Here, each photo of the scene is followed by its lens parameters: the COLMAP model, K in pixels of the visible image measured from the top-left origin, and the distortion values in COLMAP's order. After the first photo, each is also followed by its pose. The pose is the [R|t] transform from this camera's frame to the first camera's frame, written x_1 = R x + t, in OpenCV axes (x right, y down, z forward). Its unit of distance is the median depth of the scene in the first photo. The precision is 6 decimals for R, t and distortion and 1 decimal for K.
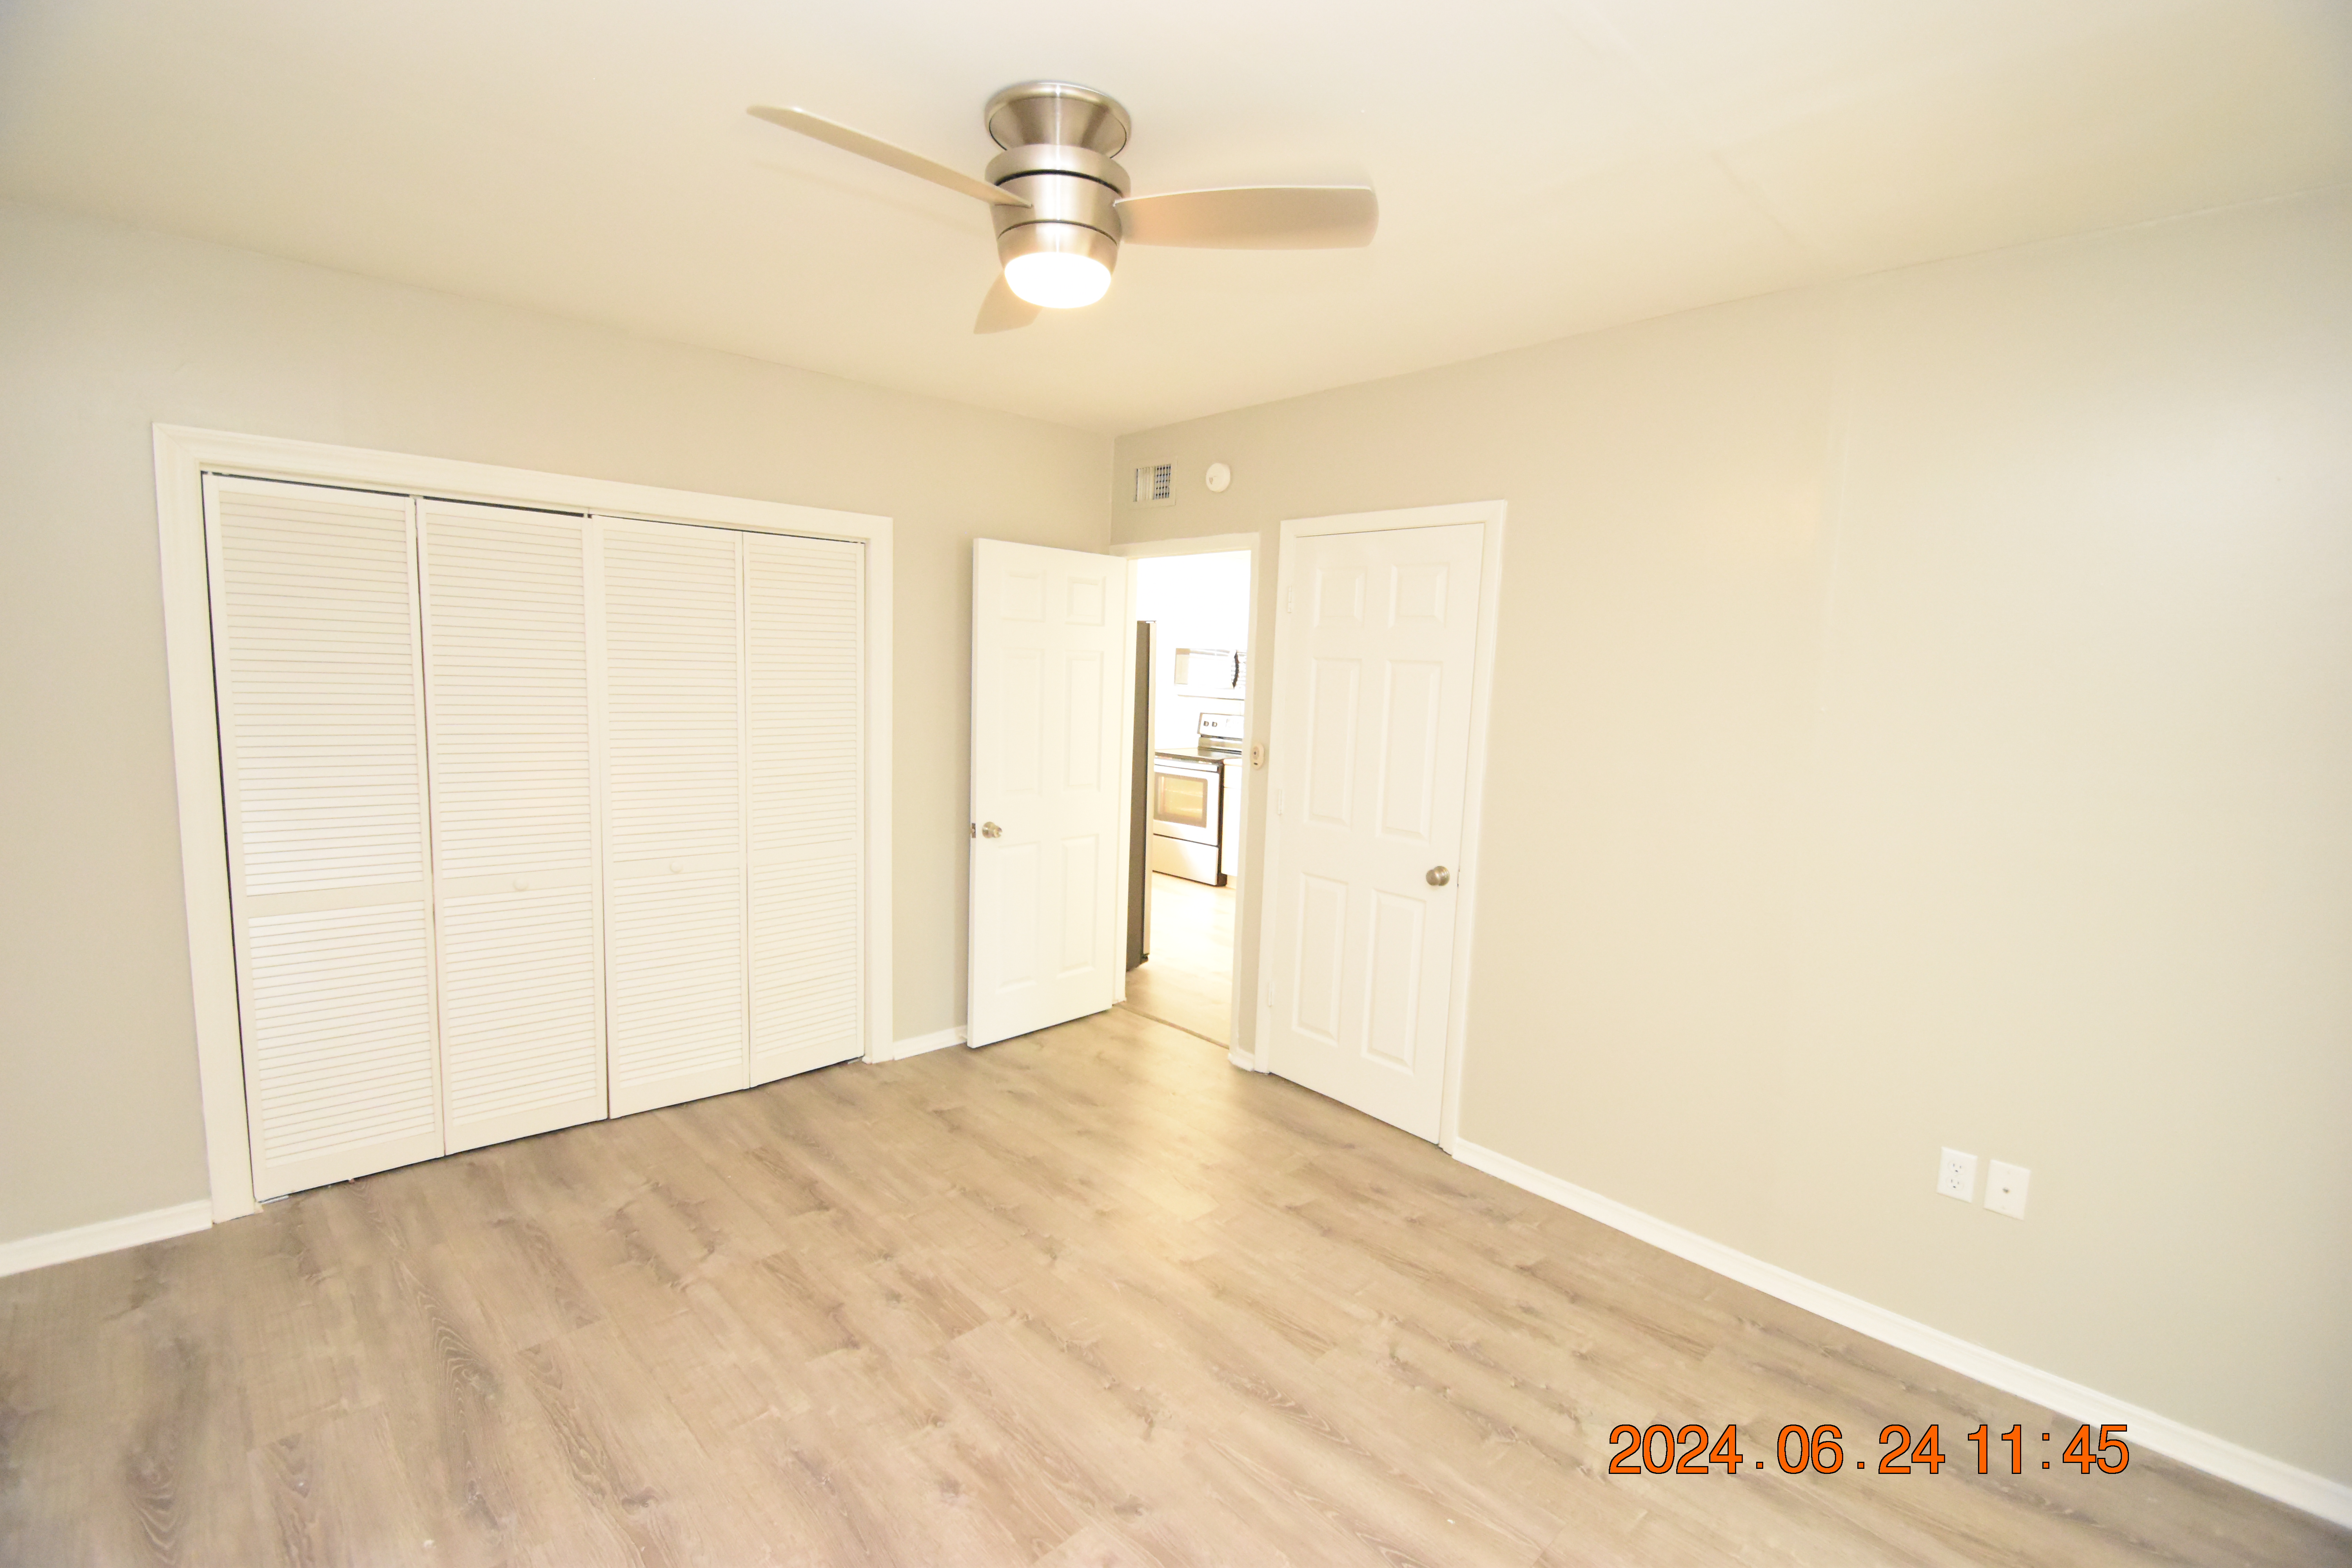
lens RADIAL K [[1028.7, 0, 1169.6], [0, 1028.7, 780.2], [0, 0, 1]] dist [0.016392, -0.017007]
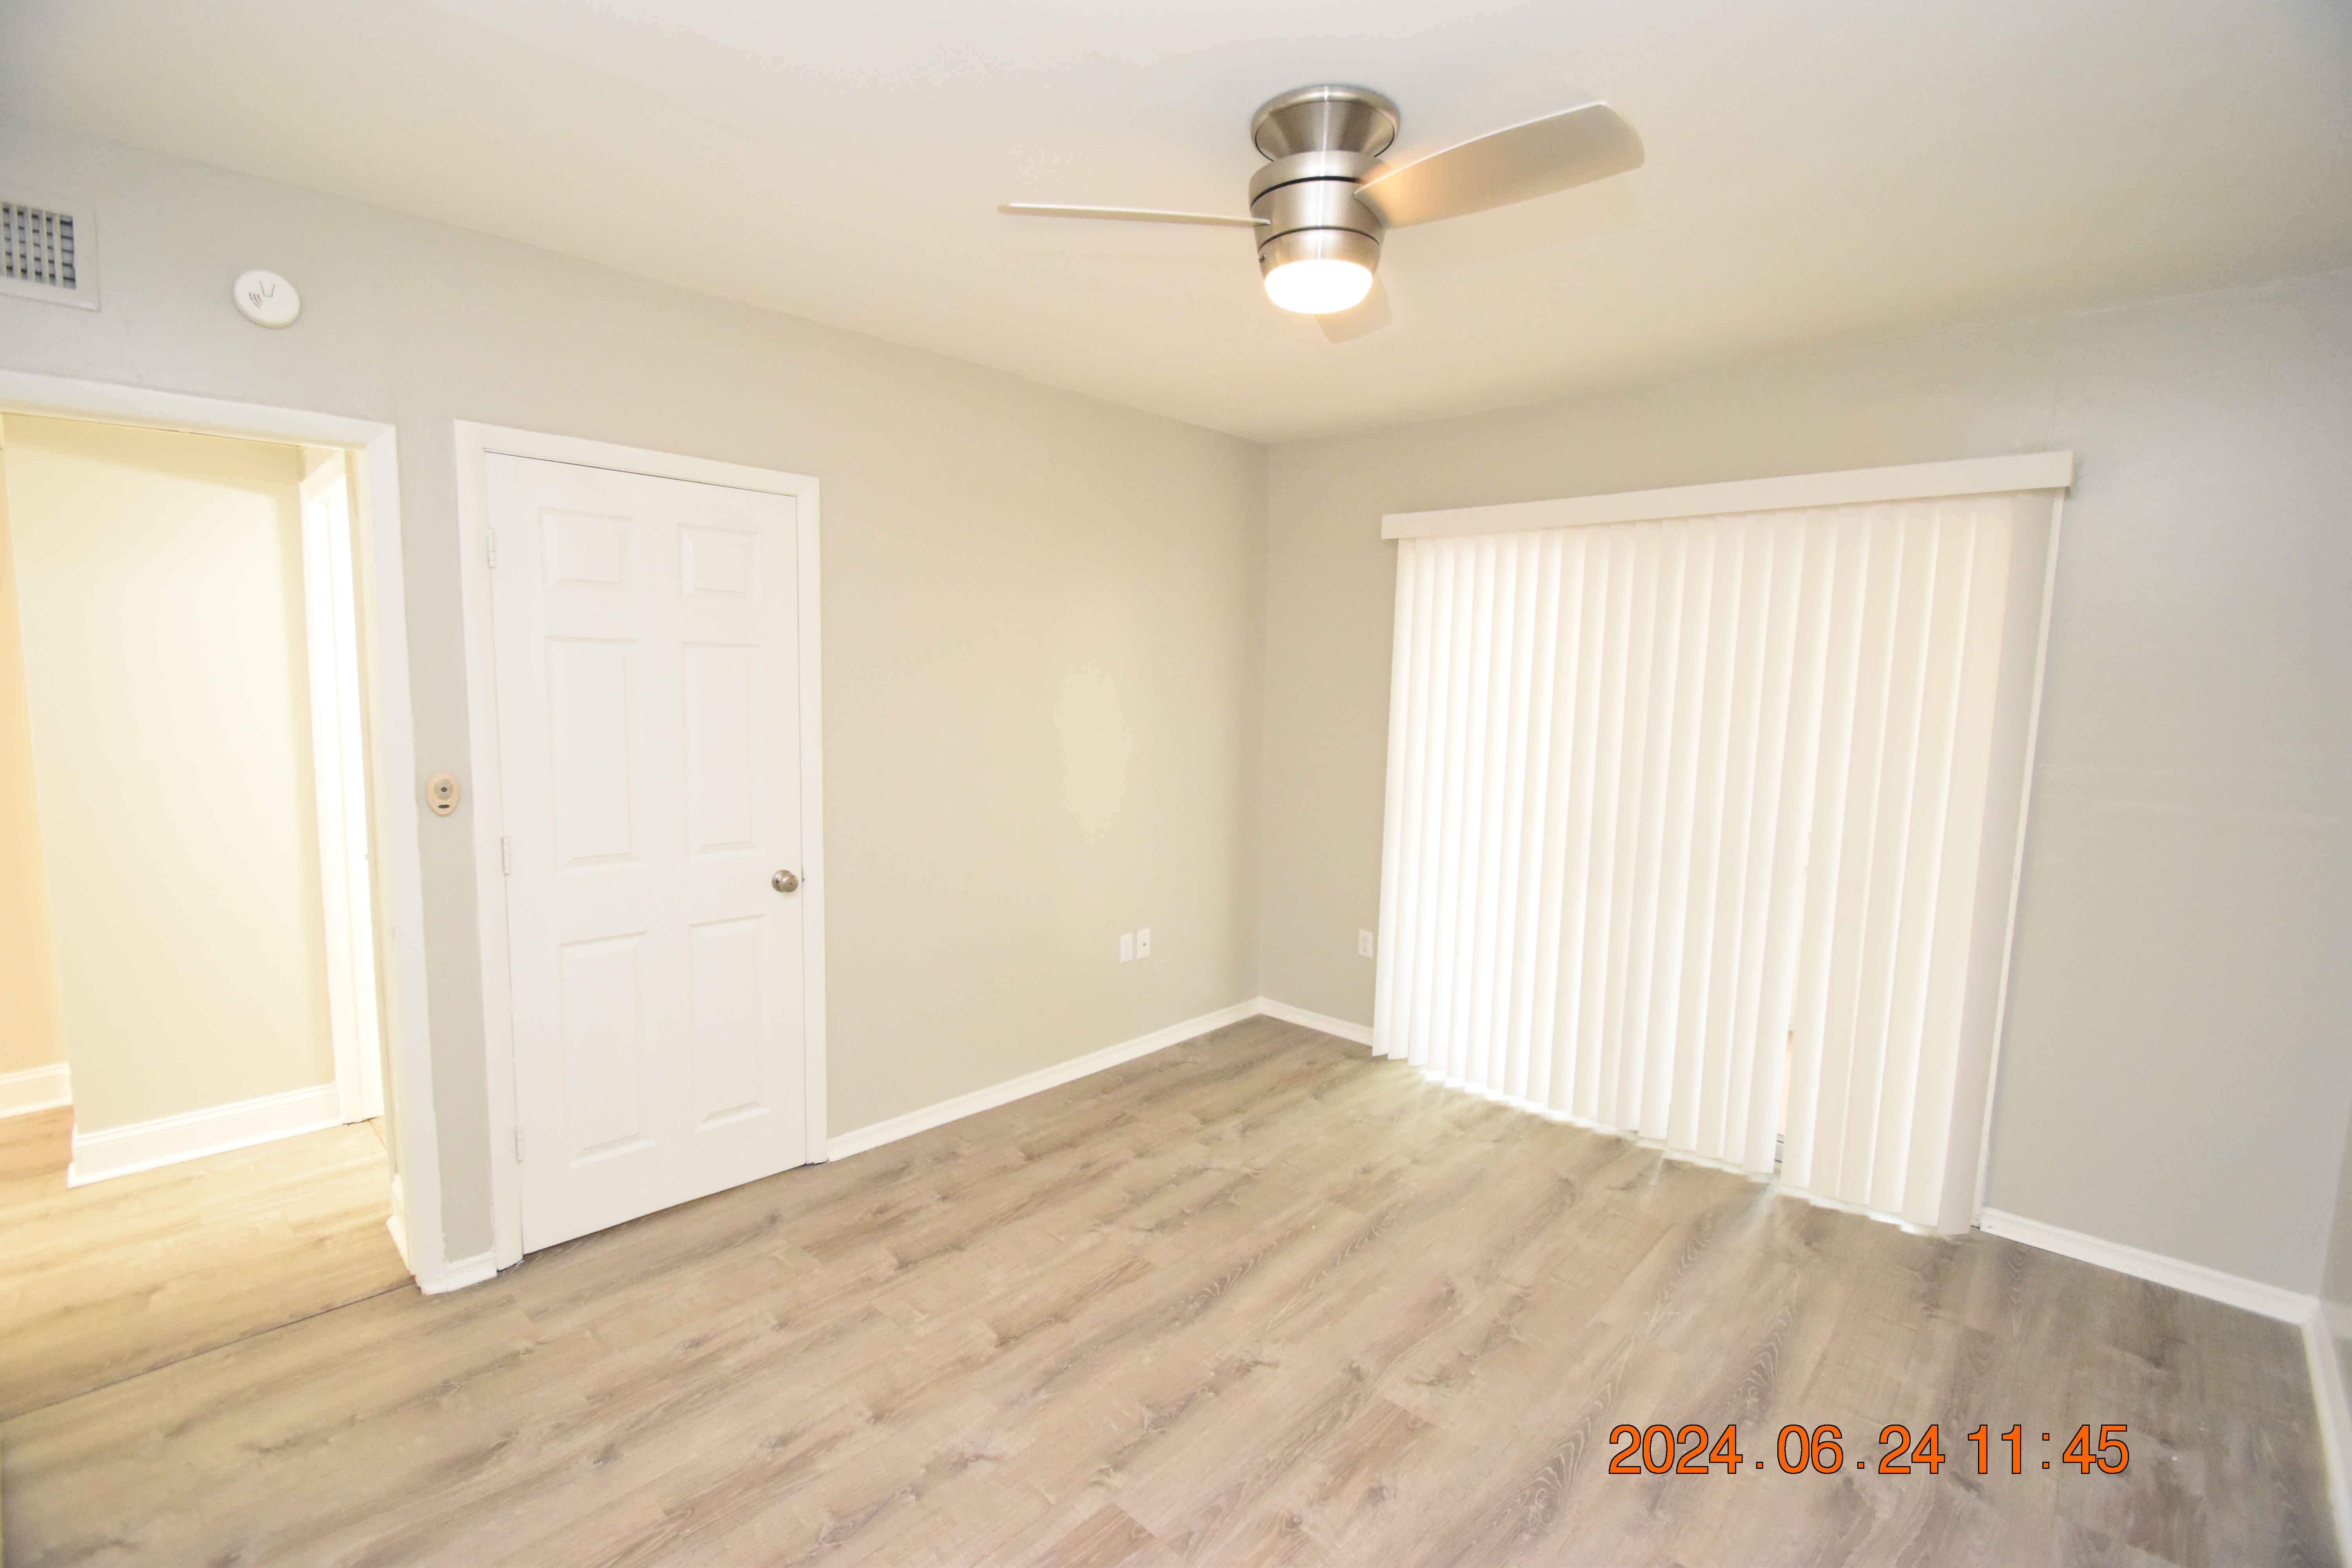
lens RADIAL K [[1028.7, 0, 1170.0], [0, 1028.7, 783.1], [0, 0, 1]] dist [0.016392, -0.017007]
pose [[-0.043516, -0.142158, 0.988887, -0.908848], [0.089199, 0.985319, 0.145570, -0.134345], [-0.995063, 0.094542, -0.030197, 0.962634]]
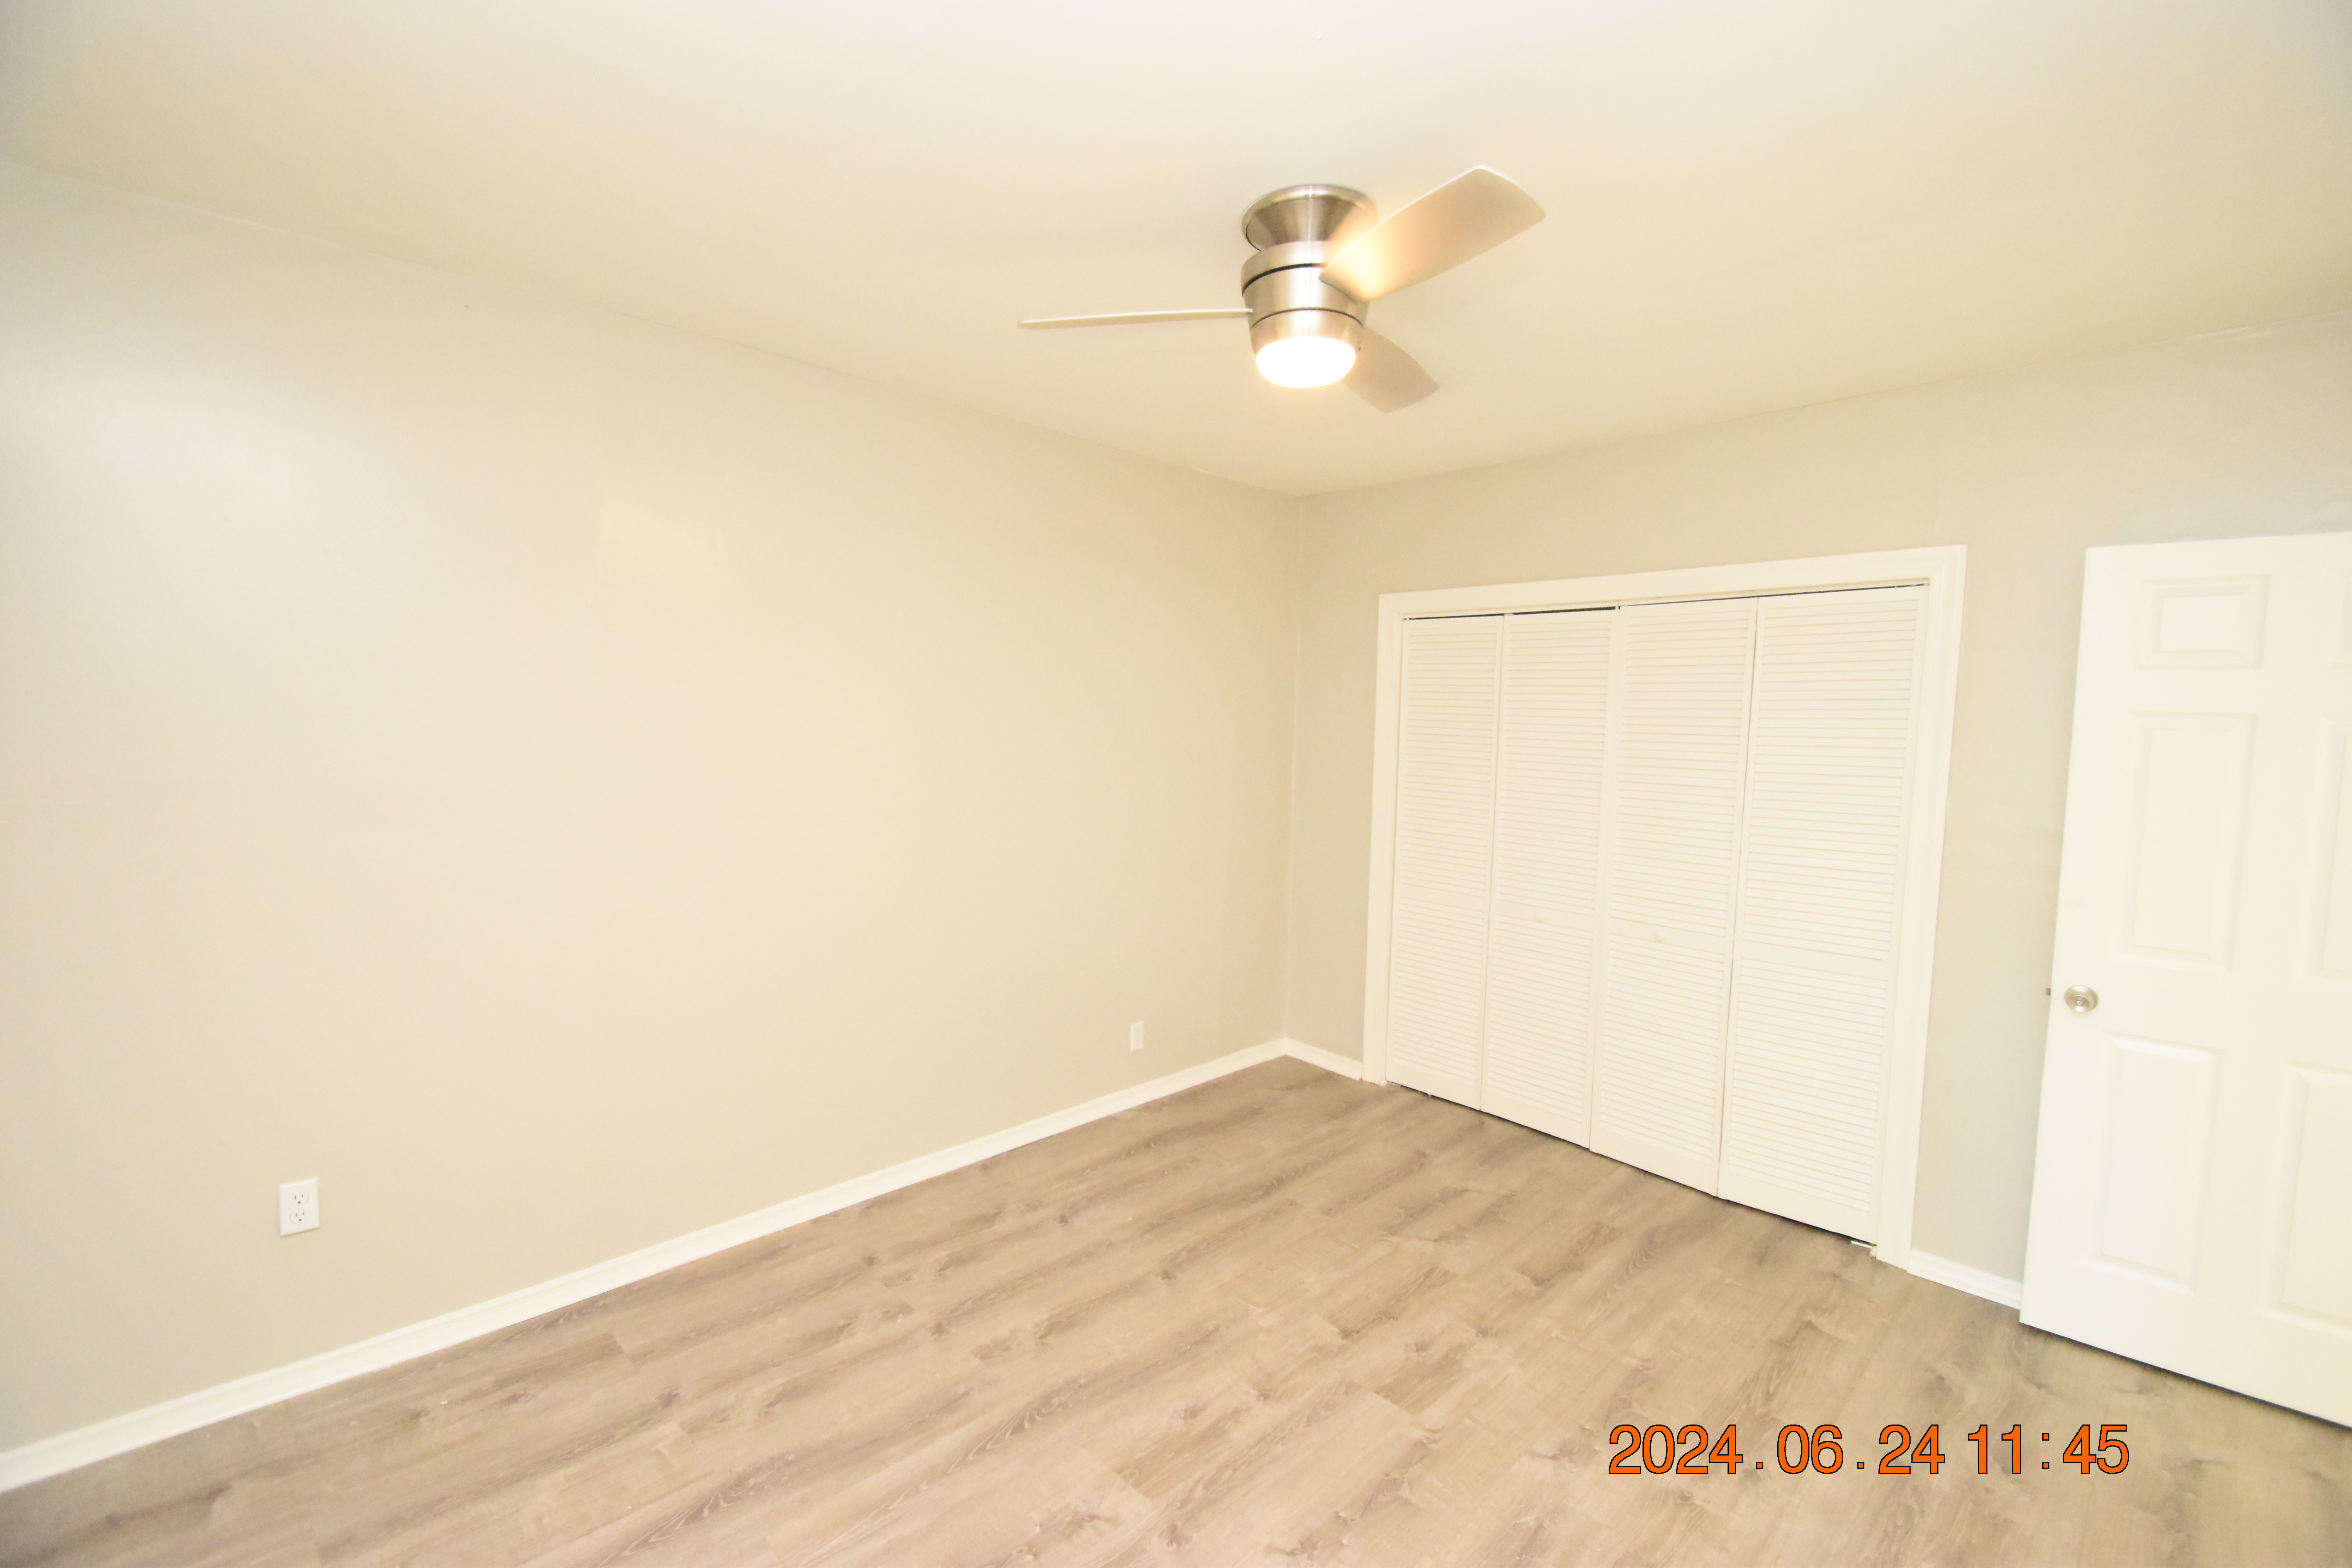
lens RADIAL K [[1028.7, 0, 1169.7], [0, 1028.7, 767.7], [0, 0, 1]] dist [0.016392, -0.017007]
pose [[0.004296, 0.021935, -0.999750, 0.781719], [-0.132690, 0.990931, 0.021171, -0.054270], [0.991148, 0.132566, 0.007167, 0.719361]]
